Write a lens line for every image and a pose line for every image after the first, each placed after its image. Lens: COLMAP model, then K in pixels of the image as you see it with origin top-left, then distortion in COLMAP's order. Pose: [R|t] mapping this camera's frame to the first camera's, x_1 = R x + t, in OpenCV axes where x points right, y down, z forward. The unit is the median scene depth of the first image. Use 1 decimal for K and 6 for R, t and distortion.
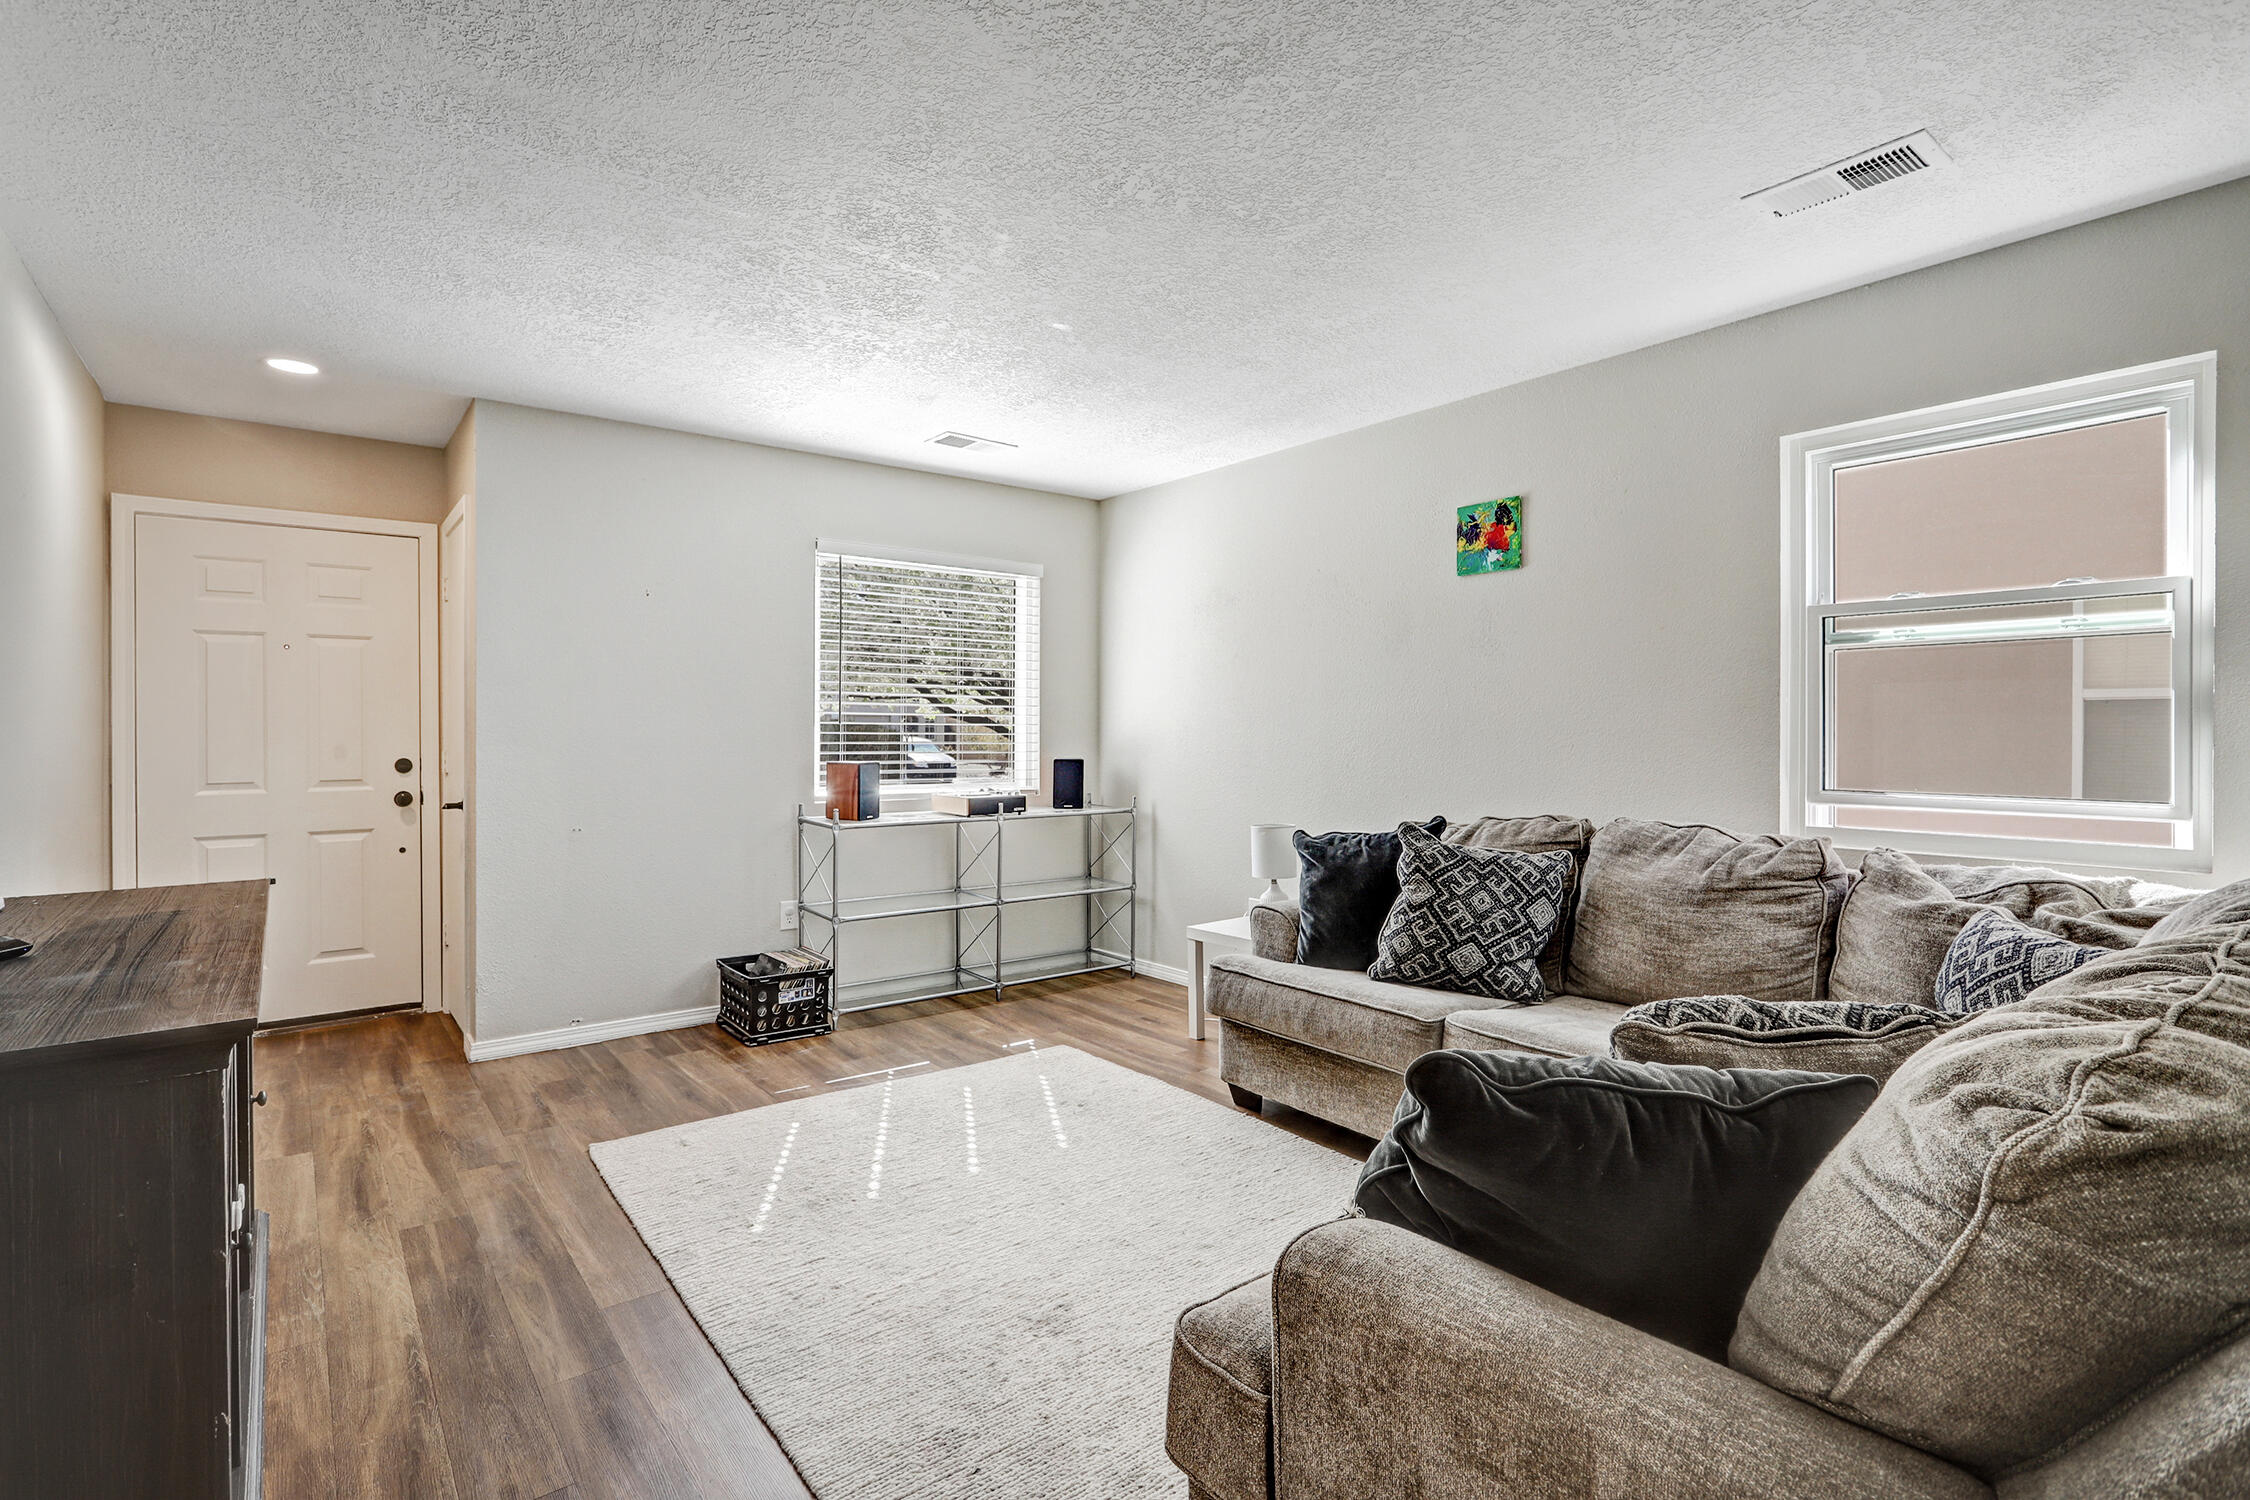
lens RADIAL K [[1085.4, 0, 1125.4], [0, 1085.4, 738.9], [0, 0, 1]] dist [0.000608, -0.000282]
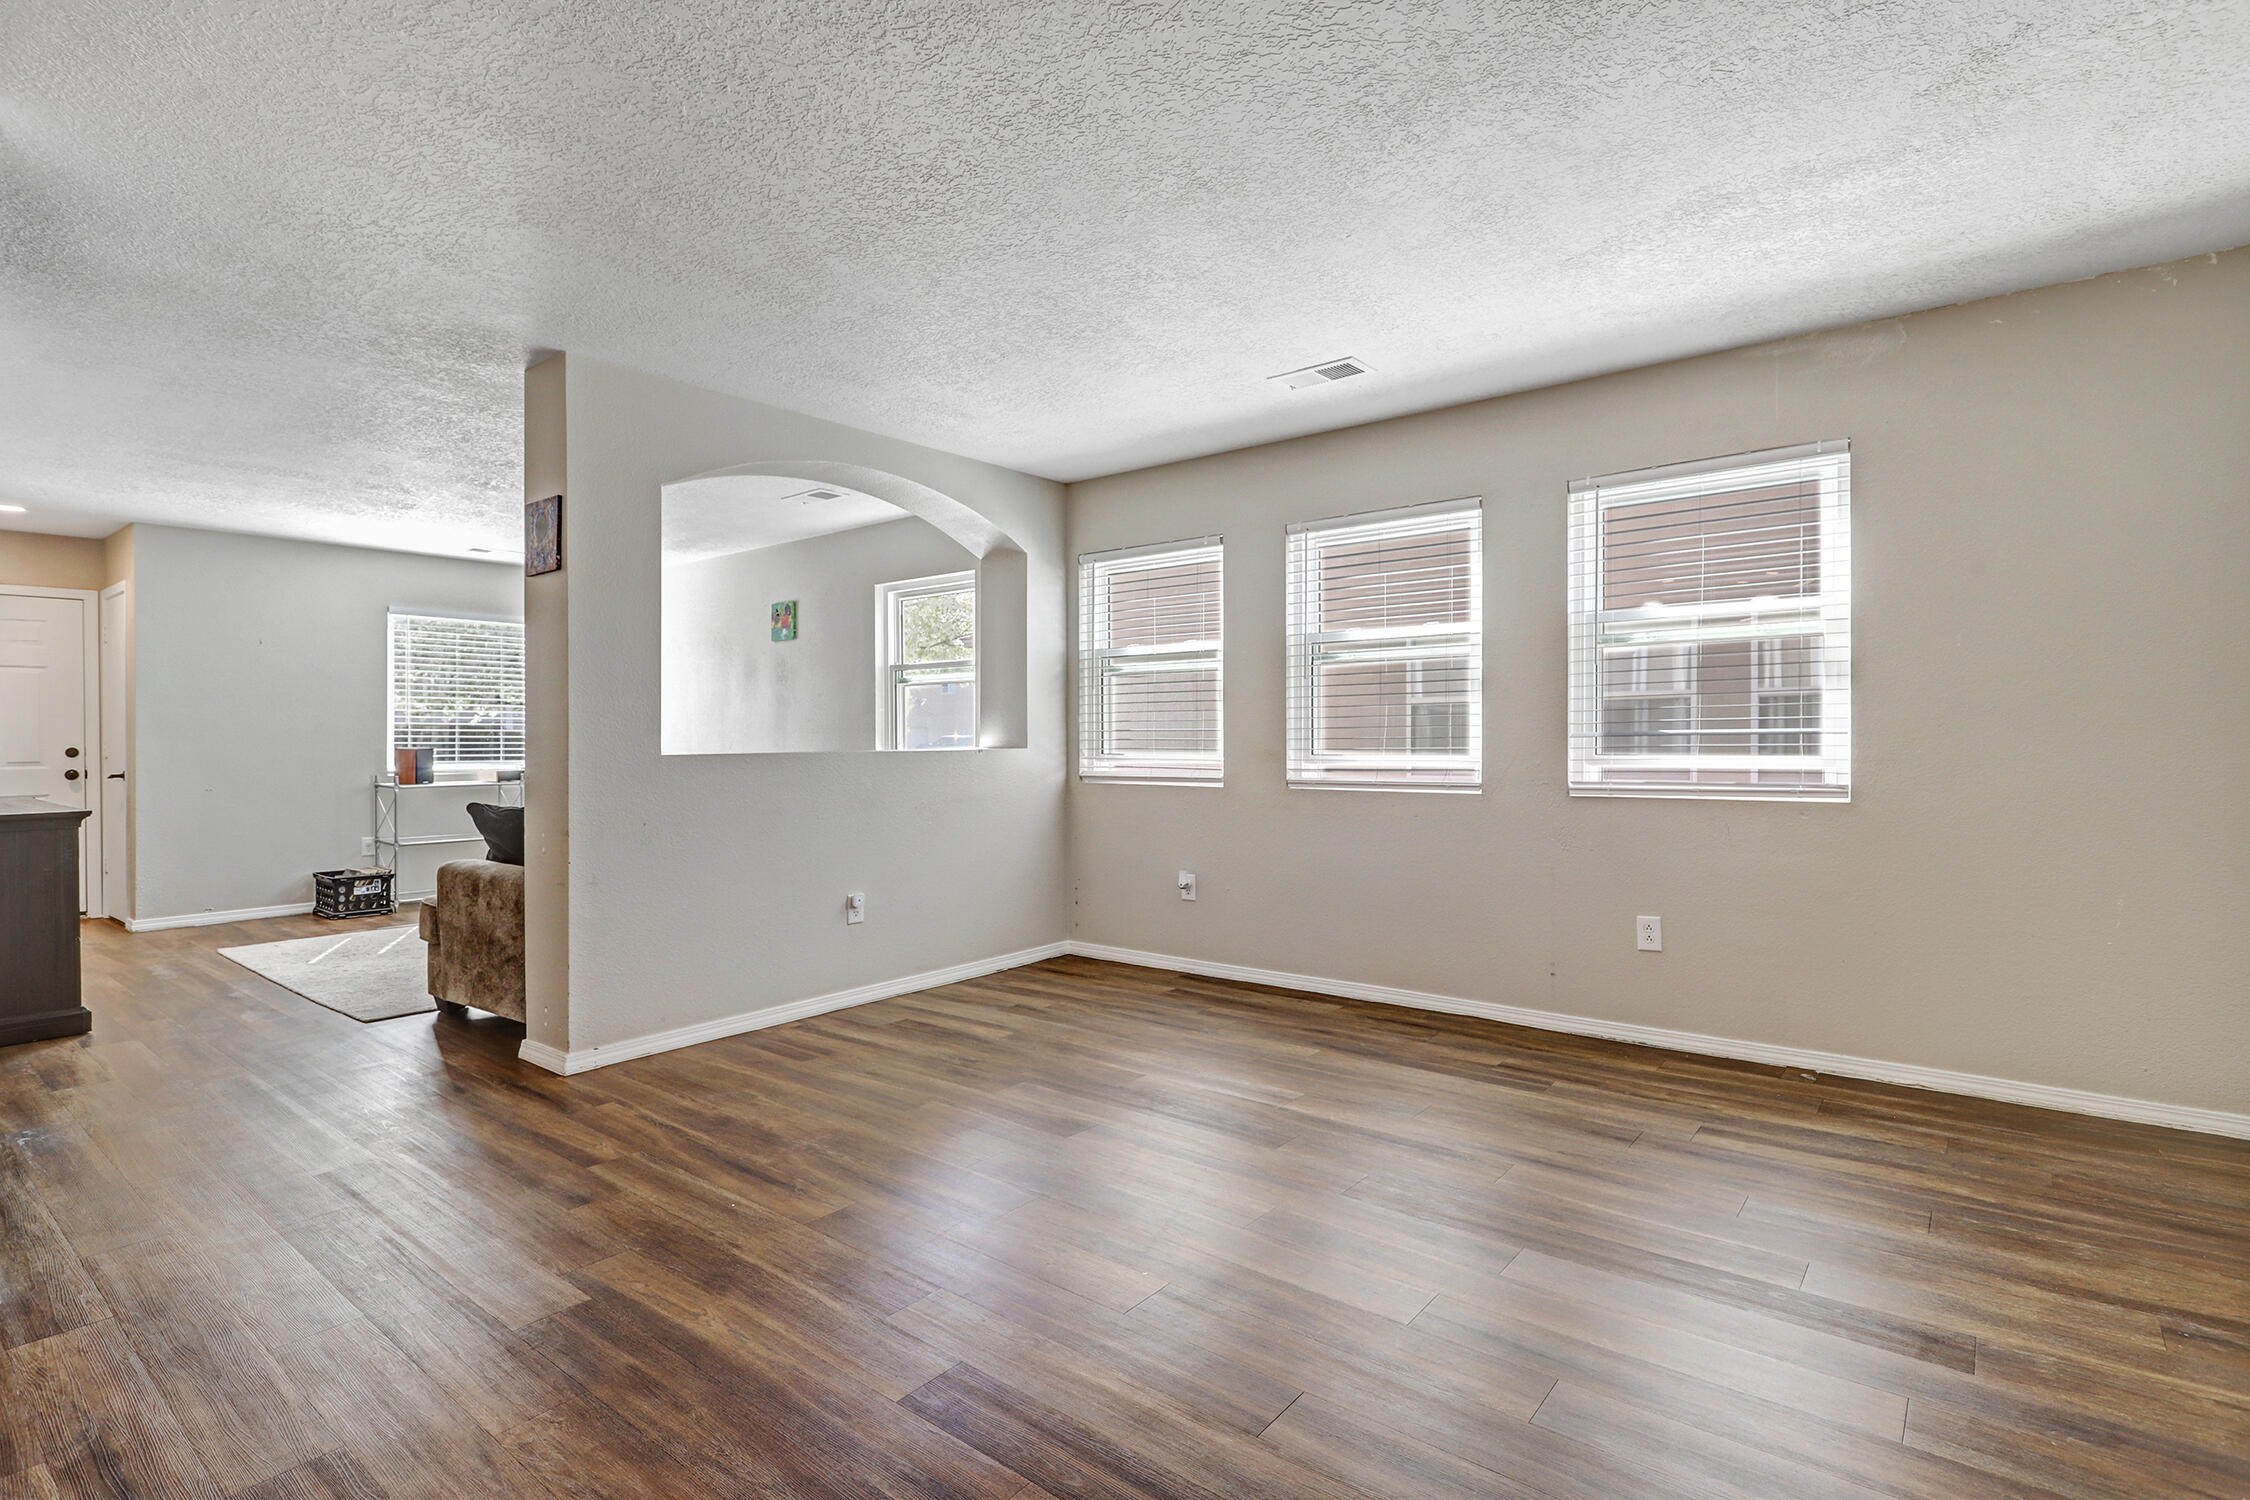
lens RADIAL K [[1085.4, 0, 1126.8], [0, 1085.4, 749.7], [0, 0, 1]] dist [0.000608, -0.000282]
pose [[0.971832, -0.008268, 0.235529, 0.425138], [0.008487, 0.999964, 0.000085, 0.035683], [-0.235521, 0.001916, 0.971867, -0.856923]]
